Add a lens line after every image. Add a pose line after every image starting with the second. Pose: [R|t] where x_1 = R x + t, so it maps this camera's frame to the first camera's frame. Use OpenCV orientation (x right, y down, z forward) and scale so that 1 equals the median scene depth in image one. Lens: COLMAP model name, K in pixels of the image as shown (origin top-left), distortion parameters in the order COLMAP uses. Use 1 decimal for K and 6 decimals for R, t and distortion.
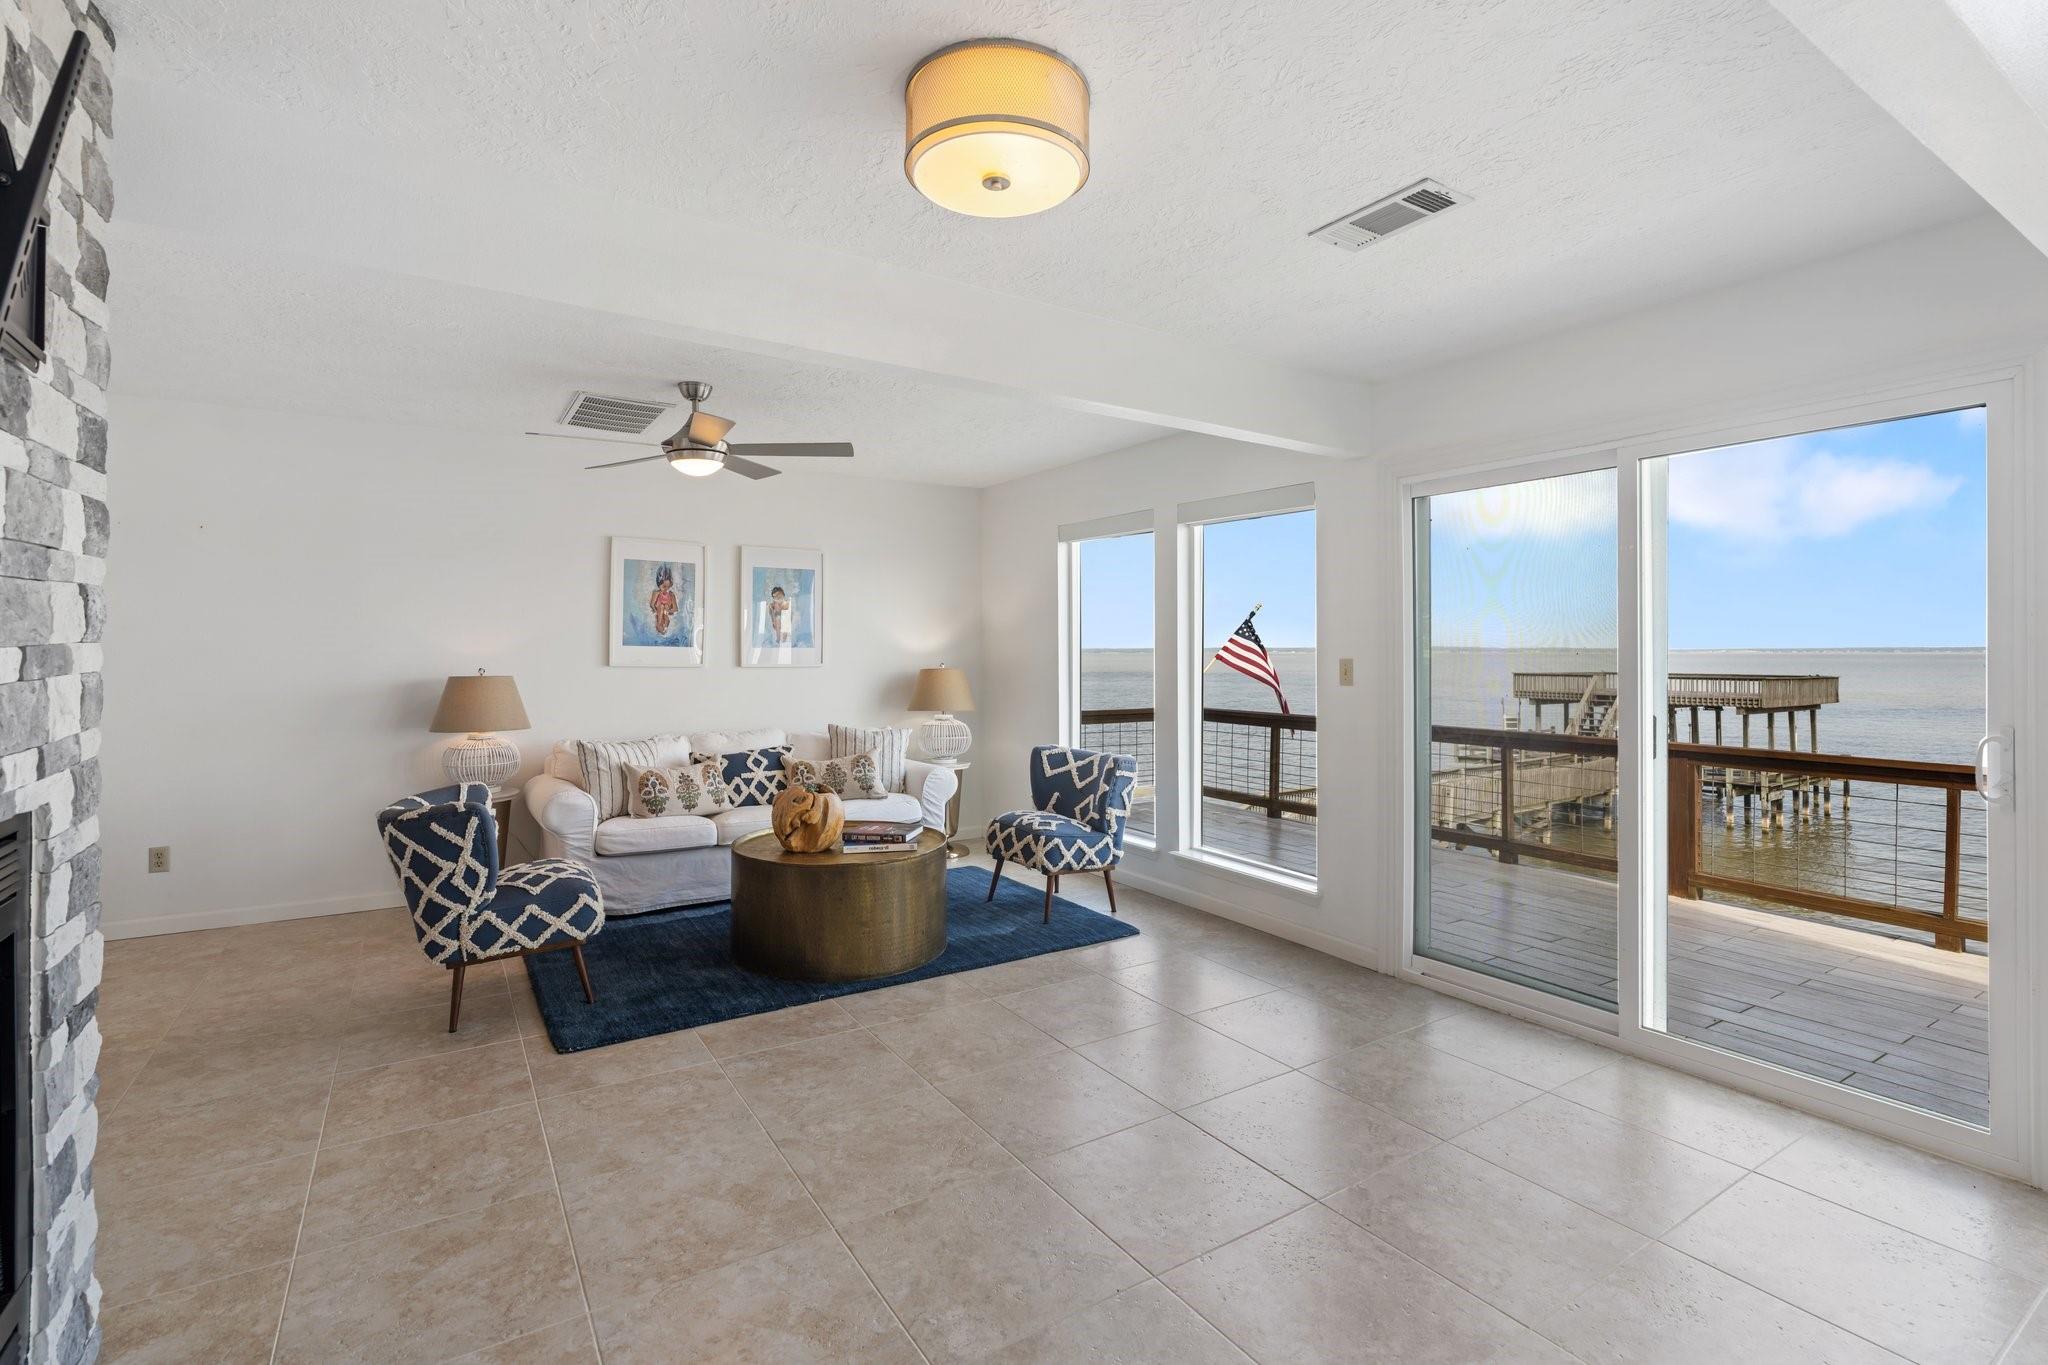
lens RADIAL K [[923.1, 0, 1032.5], [0, 923.1, 647.0], [0, 0, 1]] dist [0.002119, 0.001868]
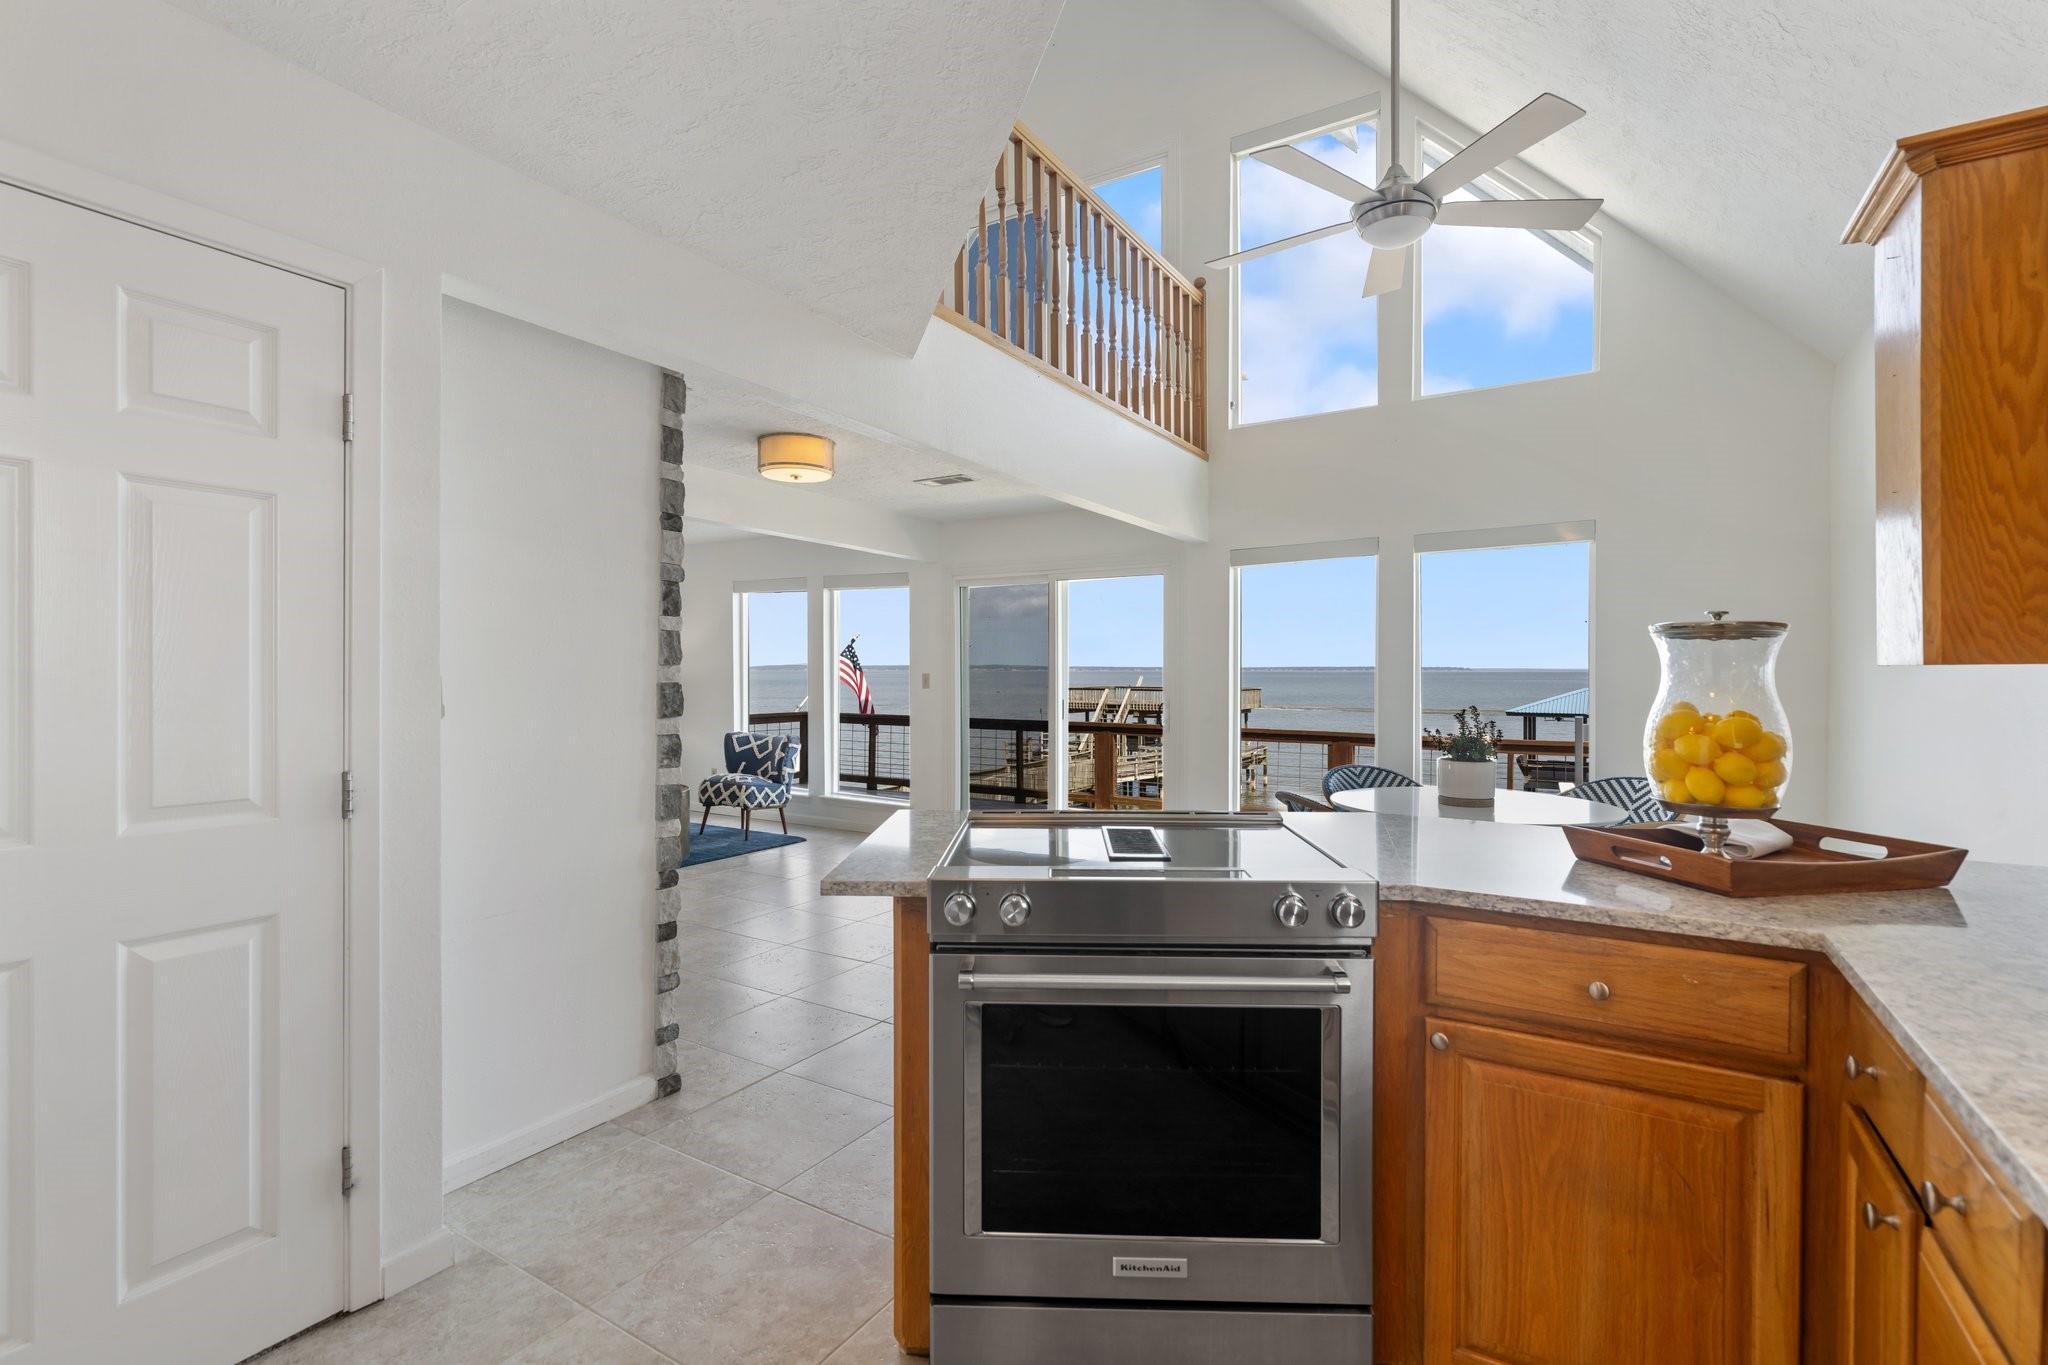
lens RADIAL K [[923.1, 0, 1006.2], [0, 923.1, 667.6], [0, 0, 1]] dist [0.002119, 0.001868]
pose [[0.910853, 0.001181, 0.412730, -0.222777], [-0.002816, 0.999990, 0.003353, -0.004040], [-0.412722, -0.004217, 0.910847, -0.600362]]
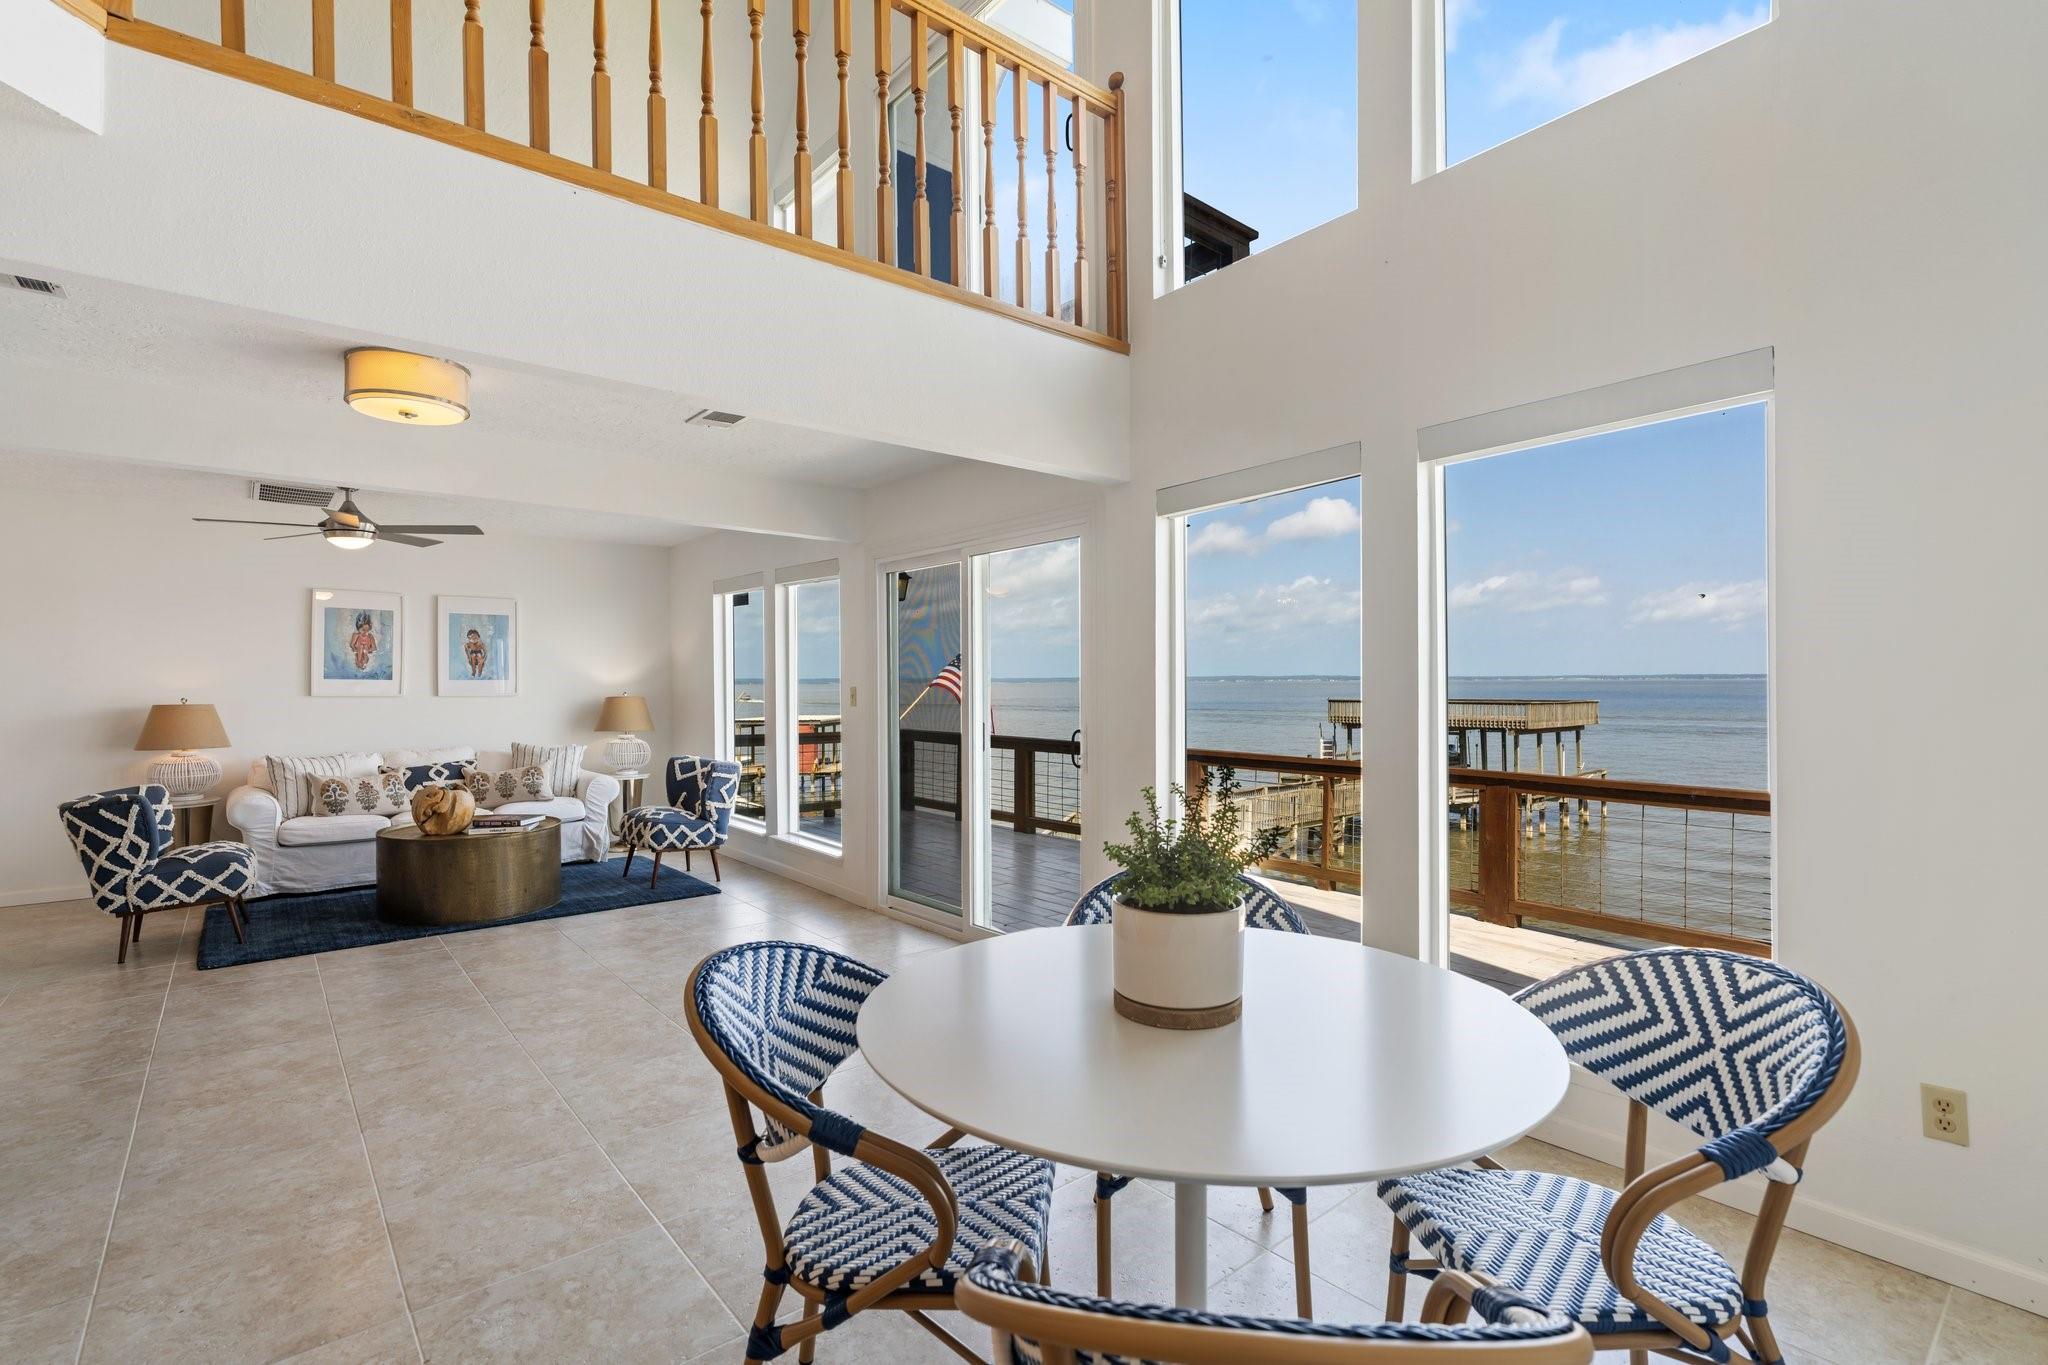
lens RADIAL K [[923.1, 0, 1023.2], [0, 923.1, 680.2], [0, 0, 1]] dist [0.002119, 0.001868]
pose [[0.992914, -0.004551, 0.118747, 0.367382], [0.004184, 0.999986, 0.003336, -0.000359], [-0.118761, -0.002815, 0.992919, -0.354510]]
